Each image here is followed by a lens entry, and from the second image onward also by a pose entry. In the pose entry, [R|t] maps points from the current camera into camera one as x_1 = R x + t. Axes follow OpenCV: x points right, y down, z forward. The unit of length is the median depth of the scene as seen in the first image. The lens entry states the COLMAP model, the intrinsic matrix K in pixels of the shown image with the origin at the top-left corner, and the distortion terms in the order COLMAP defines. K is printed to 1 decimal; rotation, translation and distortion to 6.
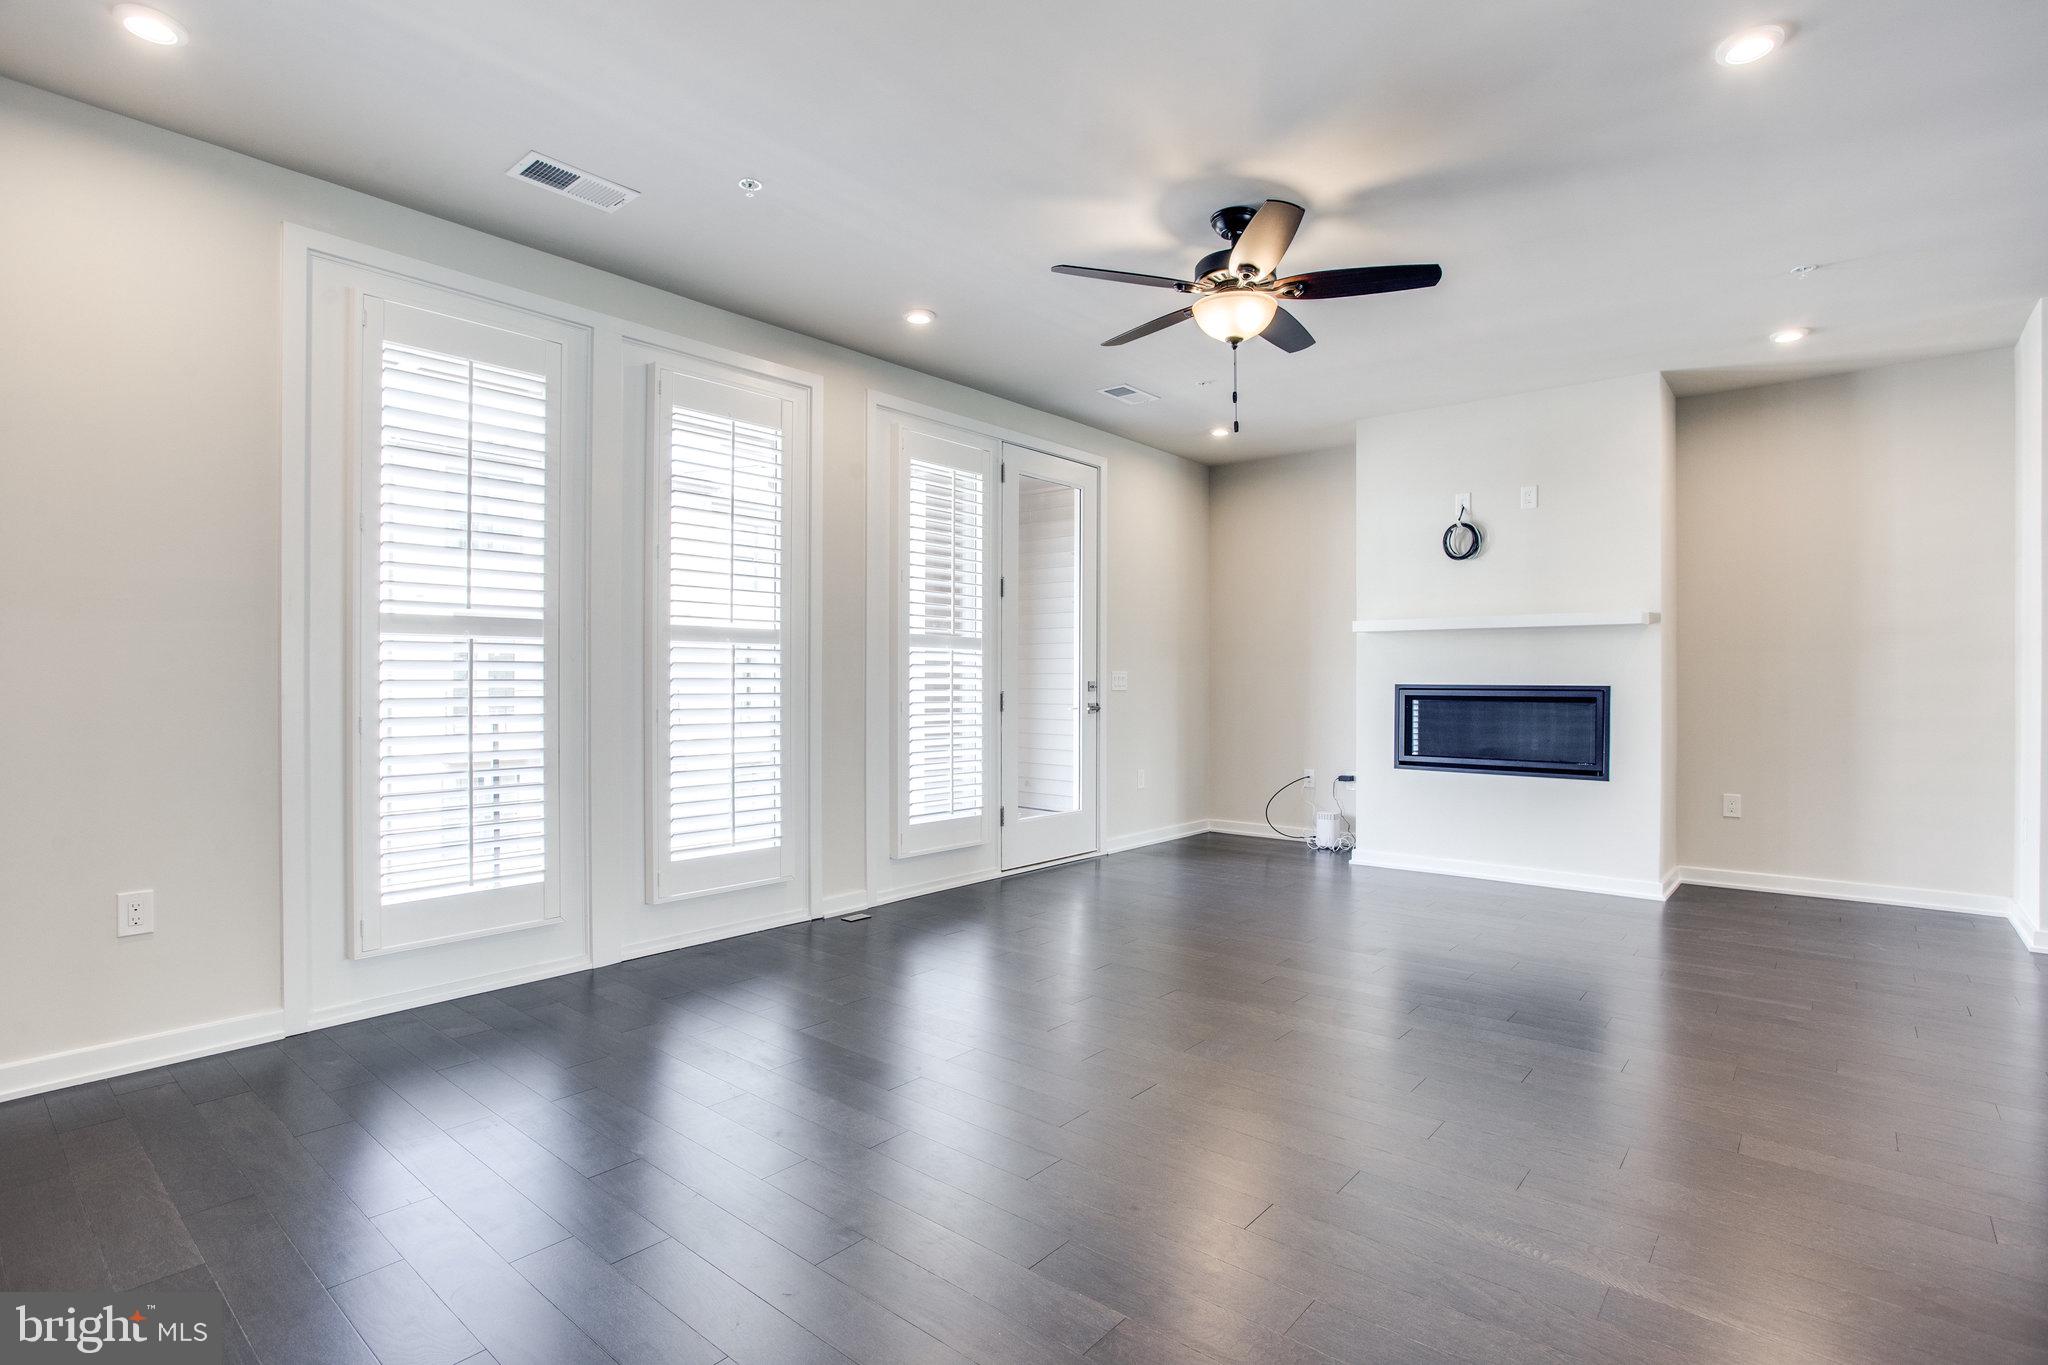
lens RADIAL K [[1015.0, 0, 1034.5], [0, 1015.0, 691.1], [0, 0, 1]] dist [-0.053478, 0.015543]
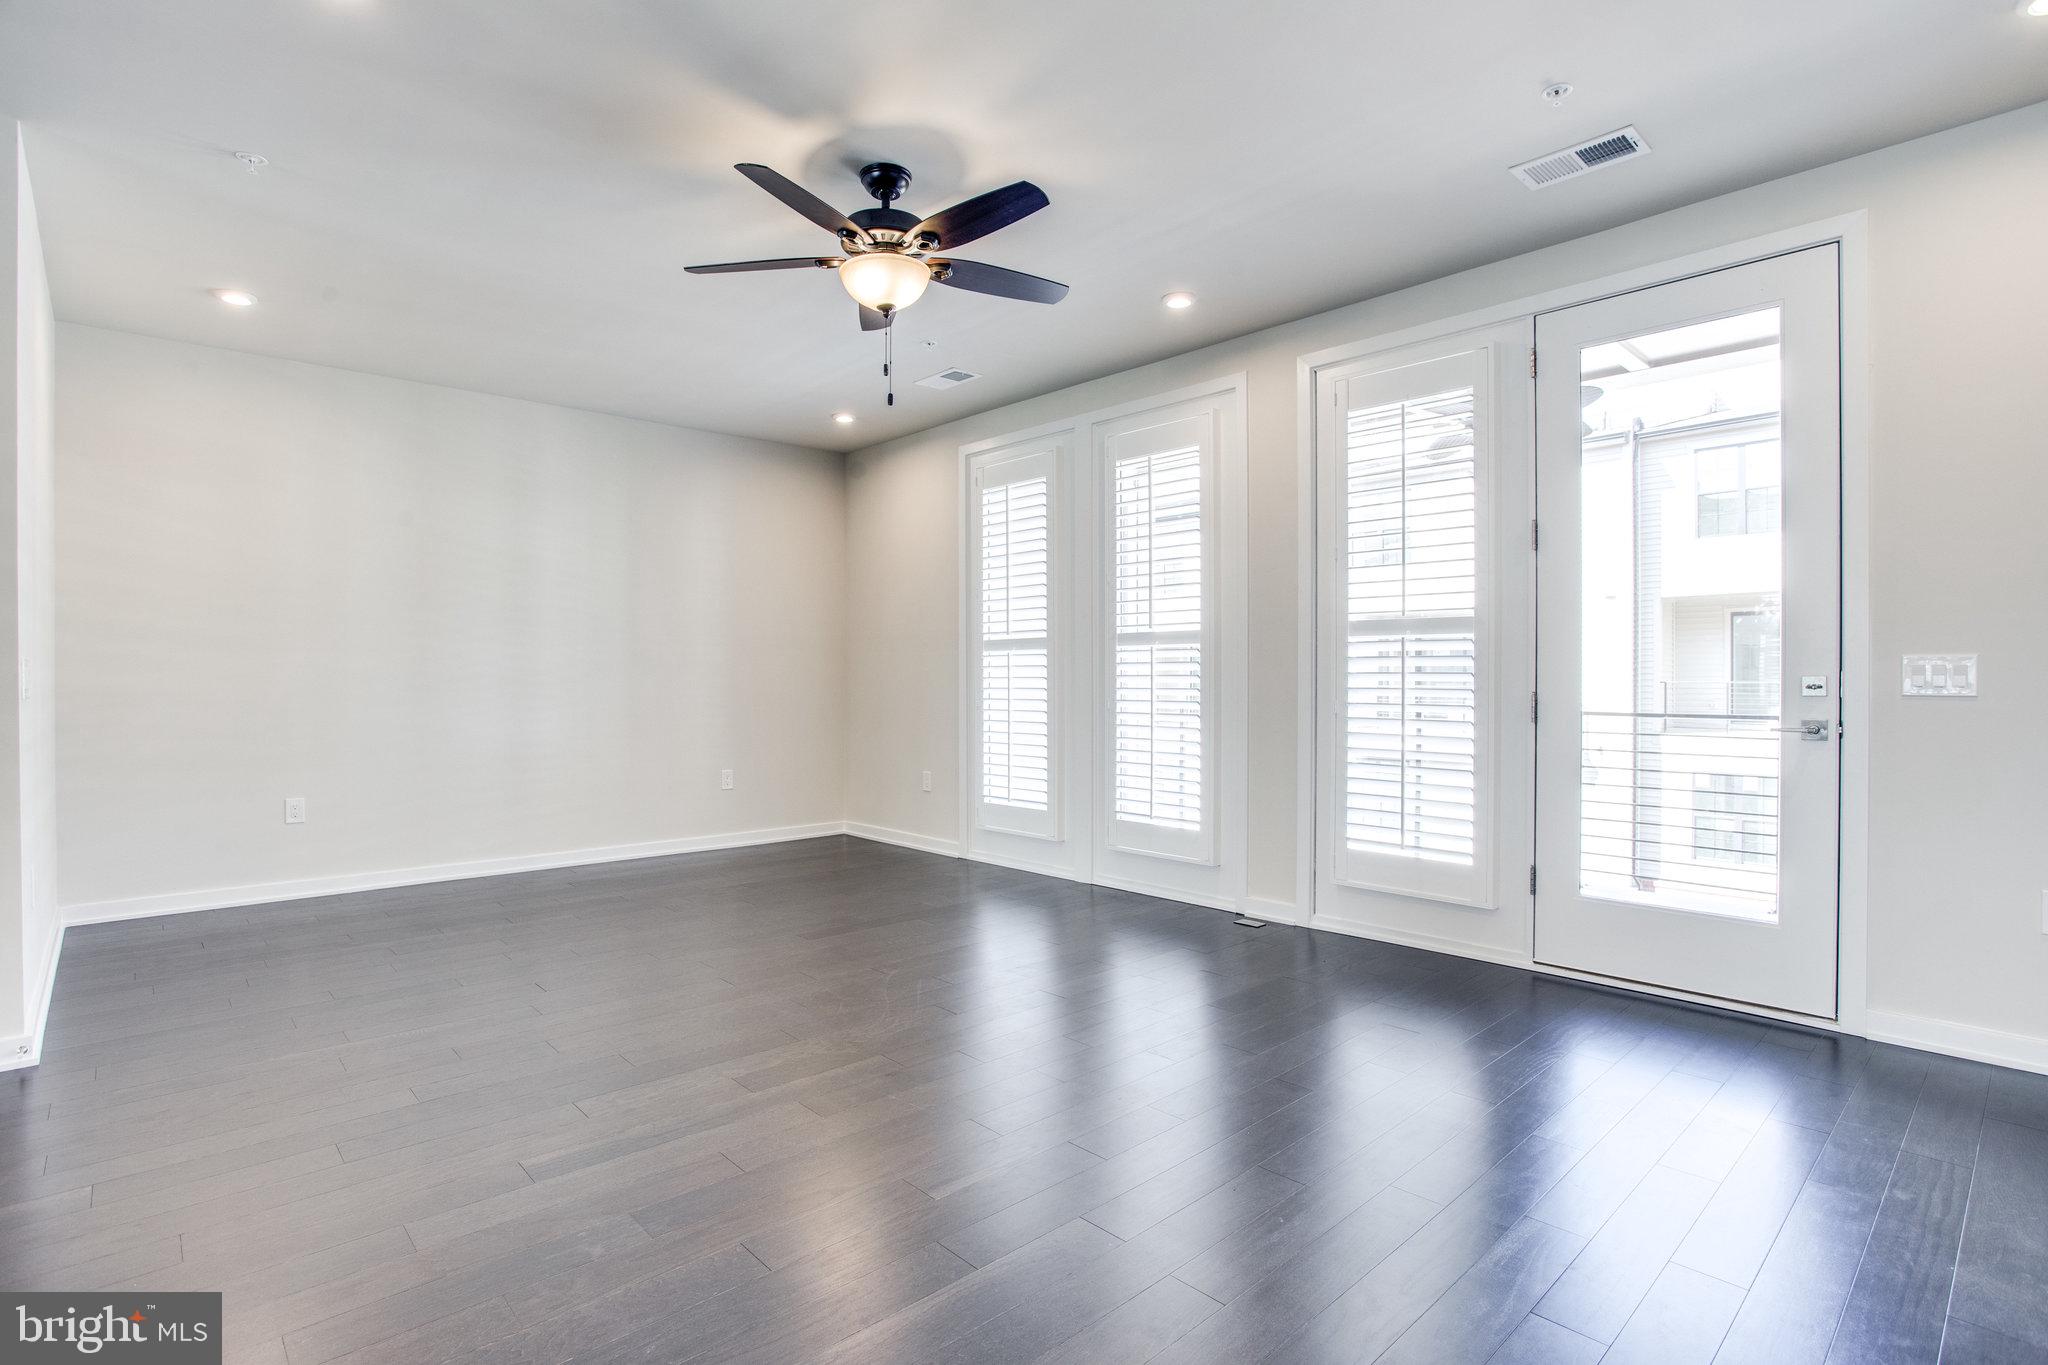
lens RADIAL K [[992.6, 0, 1052.0], [0, 992.6, 670.0], [0, 0, 1]] dist [-0.042357, 0.015788]
pose [[-0.110400, -0.000990, -0.993887, 0.648522], [-0.000977, 0.999999, -0.000887, -0.013186], [0.993887, 0.000873, -0.110401, 0.762863]]
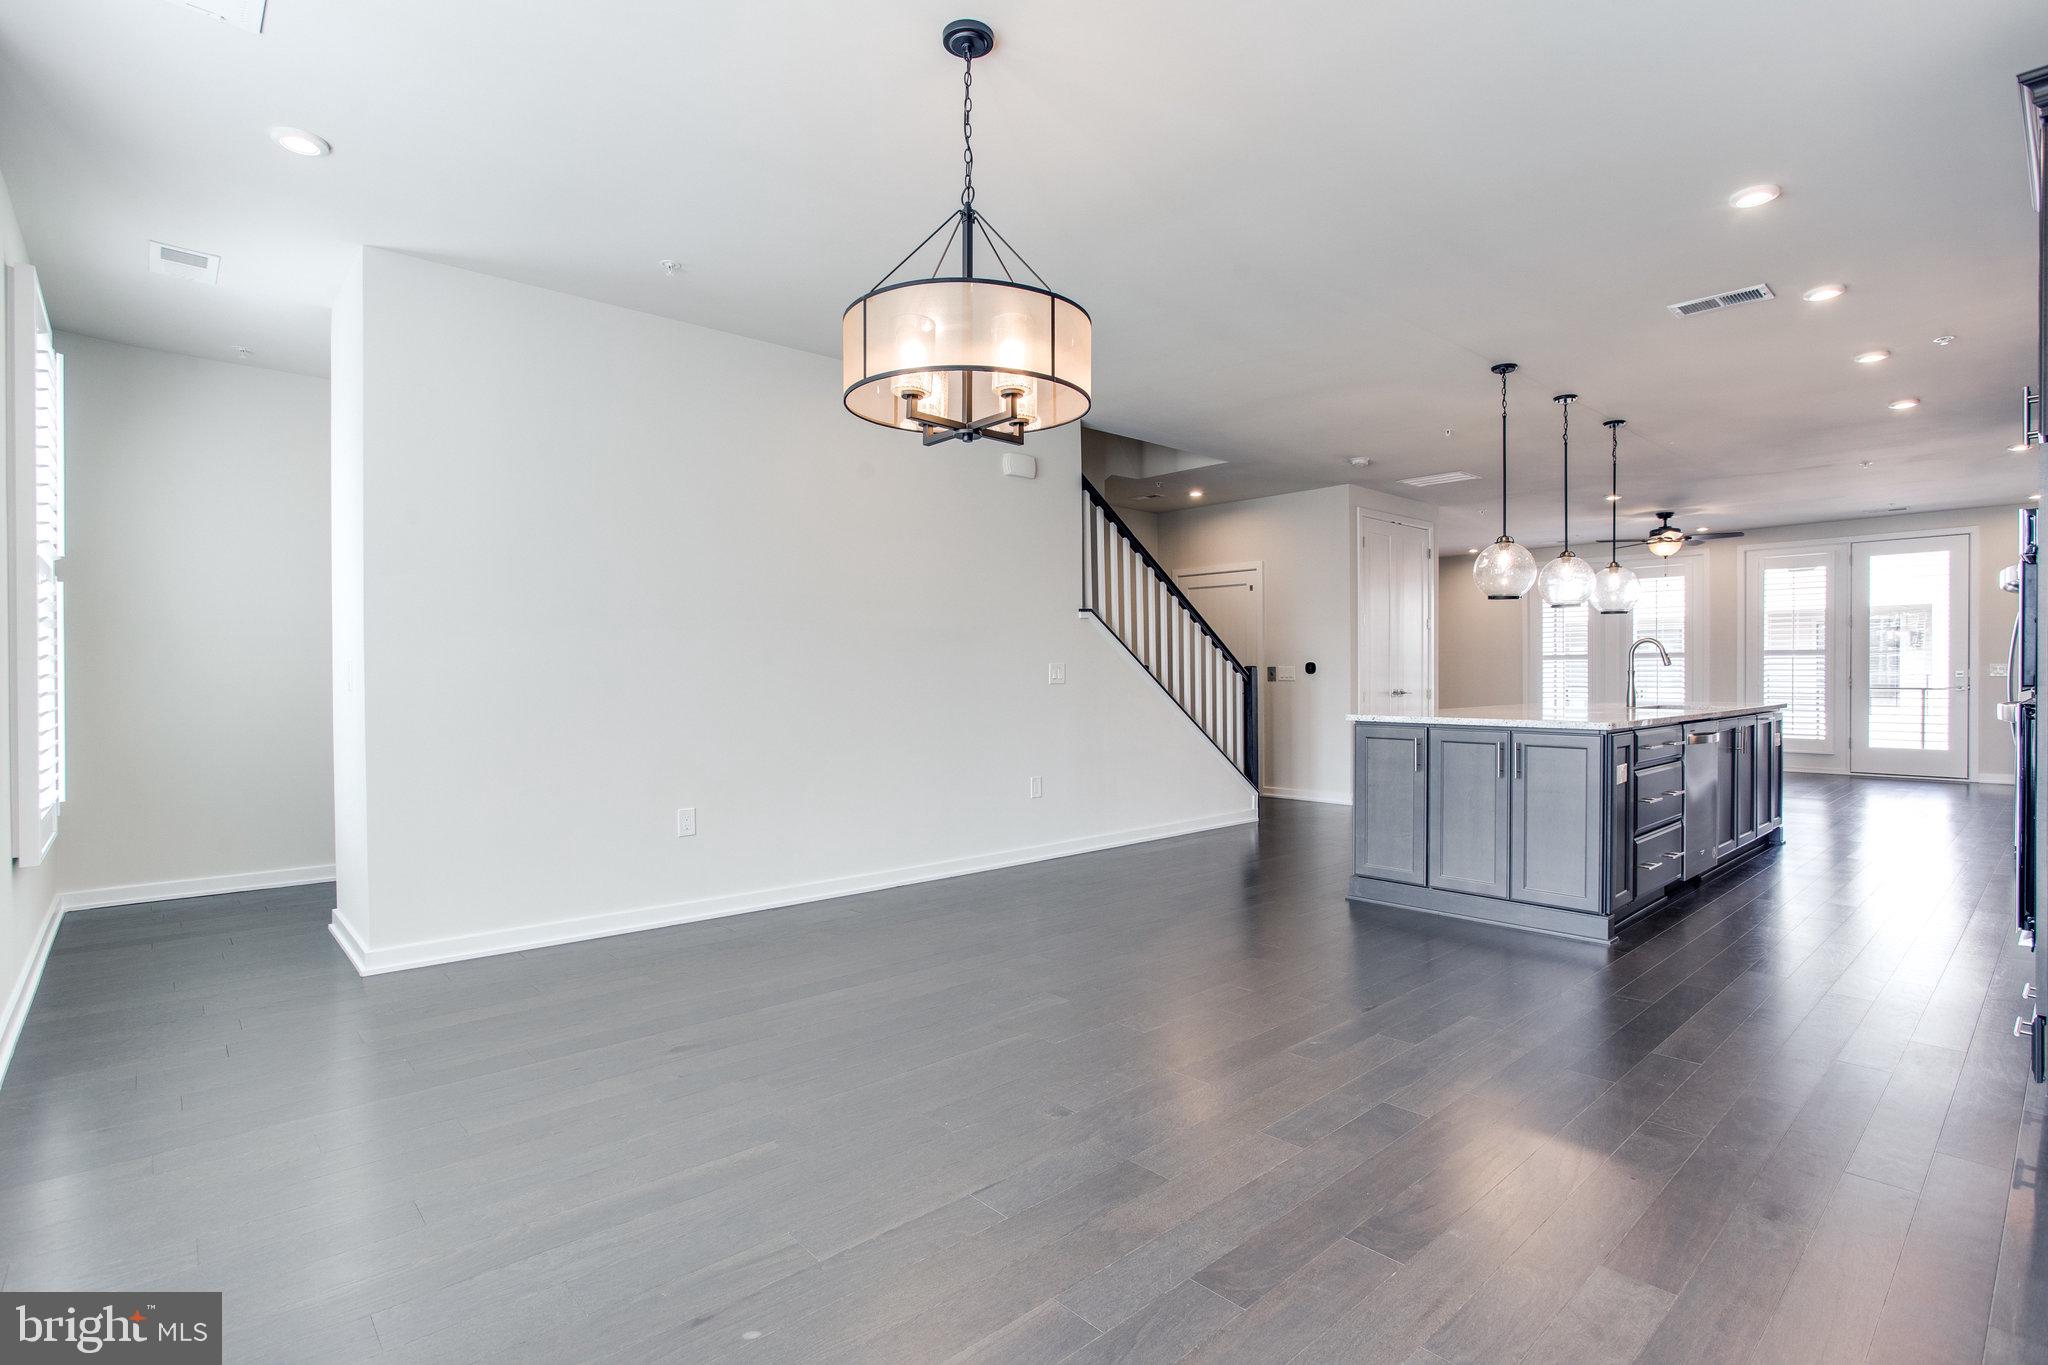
lens RADIAL K [[992.6, 0, 1035.2], [0, 992.6, 677.6], [0, 0, 1]] dist [-0.042357, 0.015788]
pose [[-0.137504, 0.004341, -0.990492, 1.987125], [-0.004192, 0.999979, 0.004965, 0.000240], [0.990492, 0.004835, -0.137483, -0.258837]]
